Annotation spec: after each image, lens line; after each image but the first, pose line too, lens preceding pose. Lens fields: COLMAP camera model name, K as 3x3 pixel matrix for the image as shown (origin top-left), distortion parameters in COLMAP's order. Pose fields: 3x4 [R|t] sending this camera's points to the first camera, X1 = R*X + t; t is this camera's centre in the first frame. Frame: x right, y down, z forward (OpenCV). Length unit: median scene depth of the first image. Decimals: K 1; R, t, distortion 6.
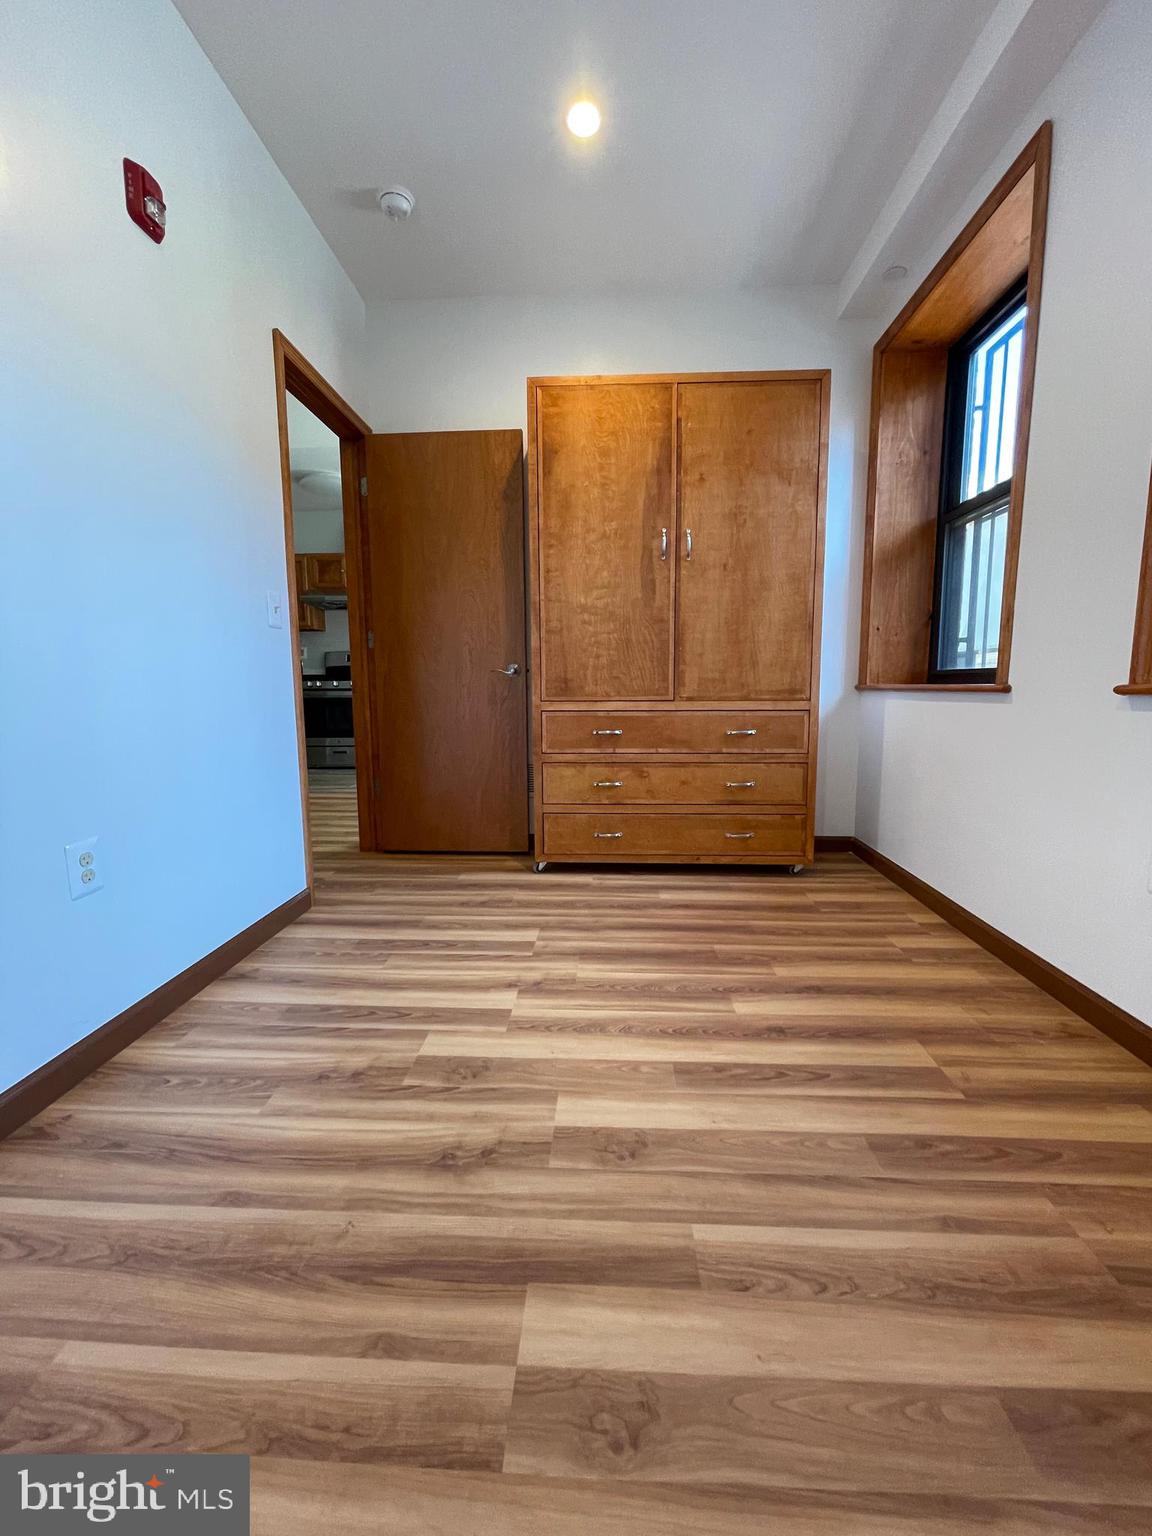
lens RADIAL K [[626.8, 0, 580.7], [0, 626.8, 761.2], [0, 0, 1]] dist [0.003671, 0.001244]
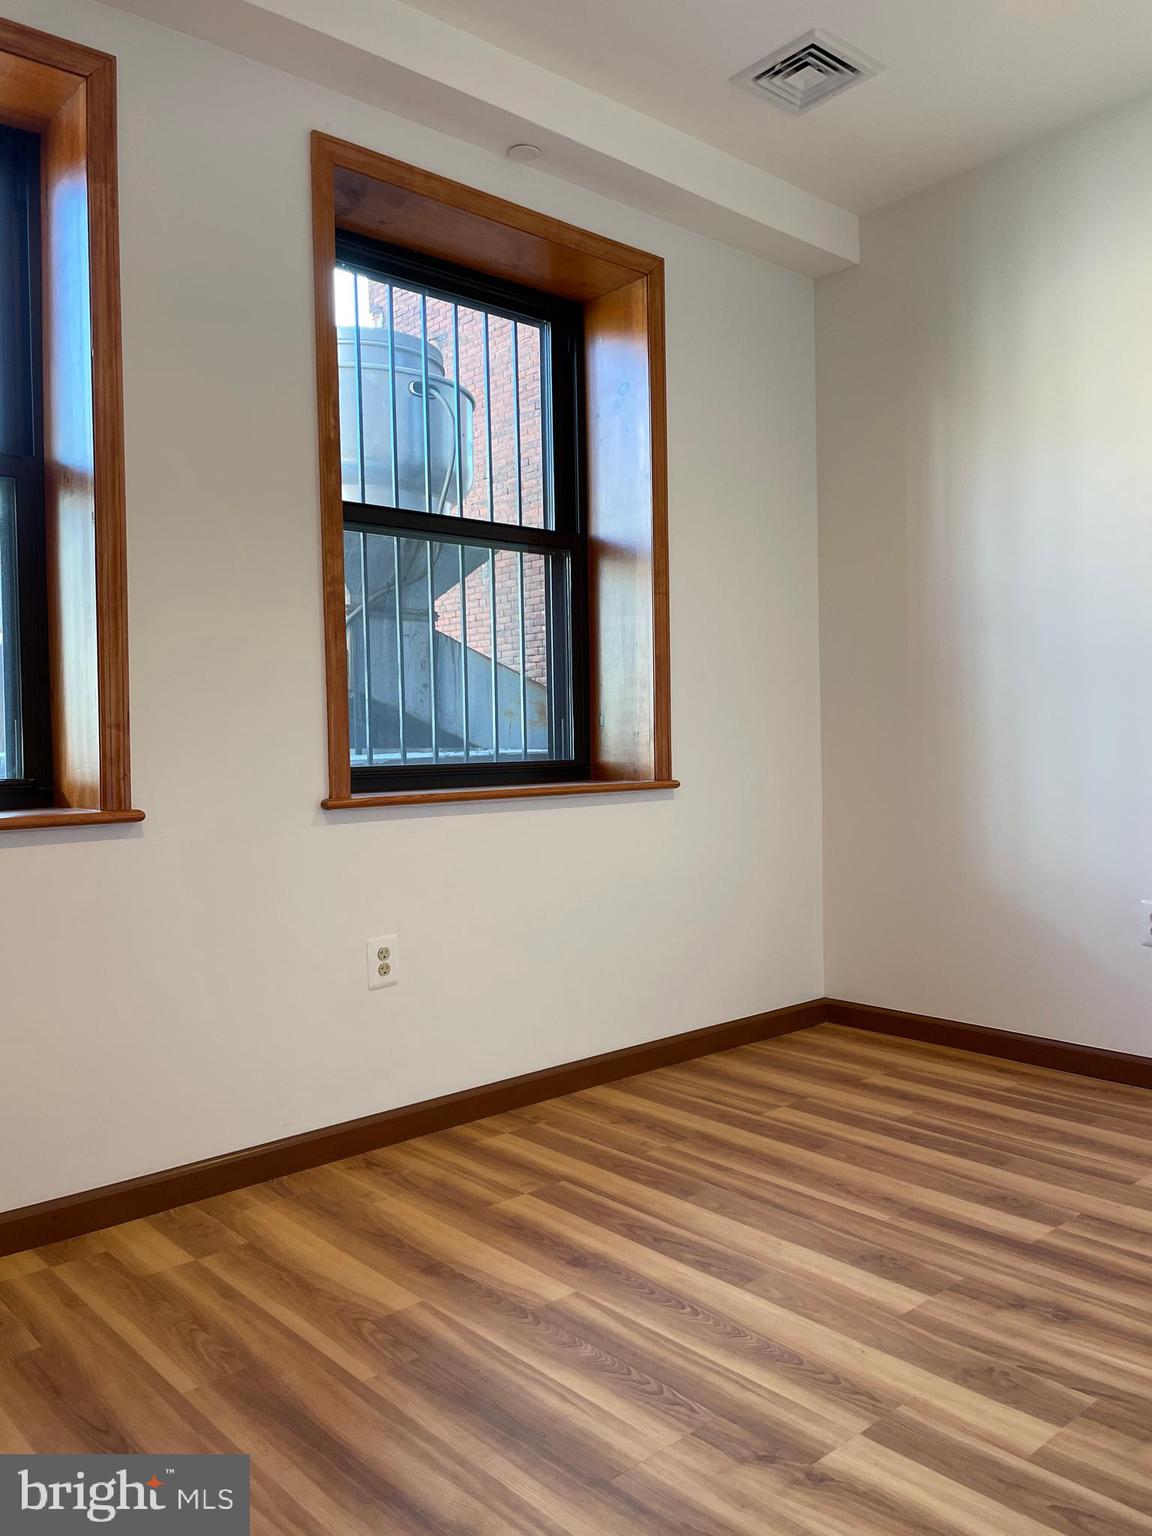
lens RADIAL K [[1178.8, 0, 572.3], [0, 1178.8, 758.2], [0, 0, 1]] dist [0.073437, -0.061615]
pose [[-0.699636, 0.003215, 0.714493, -0.798877], [0.107685, 0.989042, 0.100996, -0.357336], [-0.706338, 0.147600, -0.692315, 2.145533]]
